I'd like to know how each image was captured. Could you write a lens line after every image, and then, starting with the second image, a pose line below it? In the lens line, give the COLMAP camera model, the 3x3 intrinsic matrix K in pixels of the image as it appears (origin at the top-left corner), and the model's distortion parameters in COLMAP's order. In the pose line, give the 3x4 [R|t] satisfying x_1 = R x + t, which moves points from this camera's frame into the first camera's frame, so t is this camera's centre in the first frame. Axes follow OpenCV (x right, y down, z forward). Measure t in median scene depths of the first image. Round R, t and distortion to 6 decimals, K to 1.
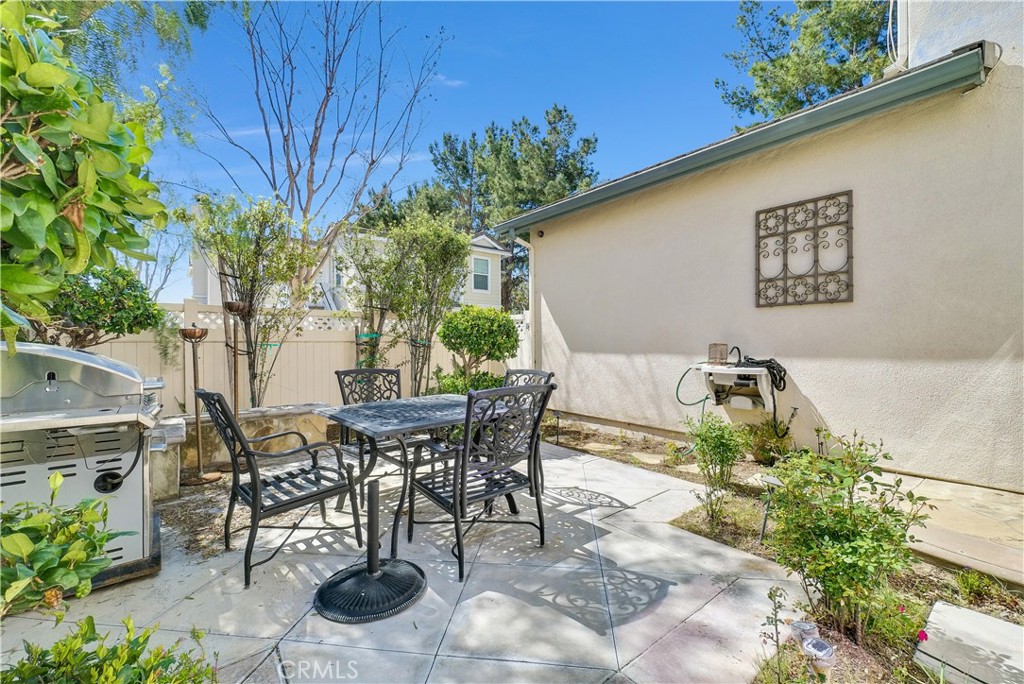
lens RADIAL K [[415.9, 0, 512.1], [0, 415.9, 340.7], [0, 0, 1]] dist [-0.000441, 0.000055]
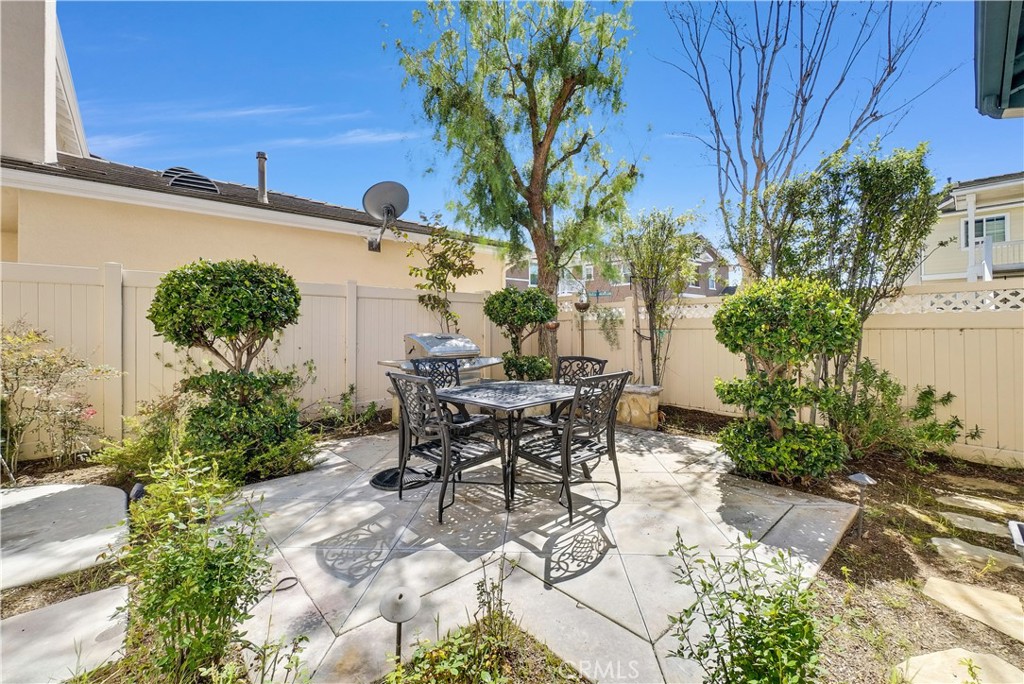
lens RADIAL K [[415.9, 0, 505.6], [0, 415.9, 322.9], [0, 0, 1]] dist [-0.000441, 0.000055]
pose [[0.082730, -0.000255, -0.996572, 0.943463], [0.001285, 0.999999, -0.000149, -0.026783], [0.996571, -0.001268, 0.082730, 0.863462]]
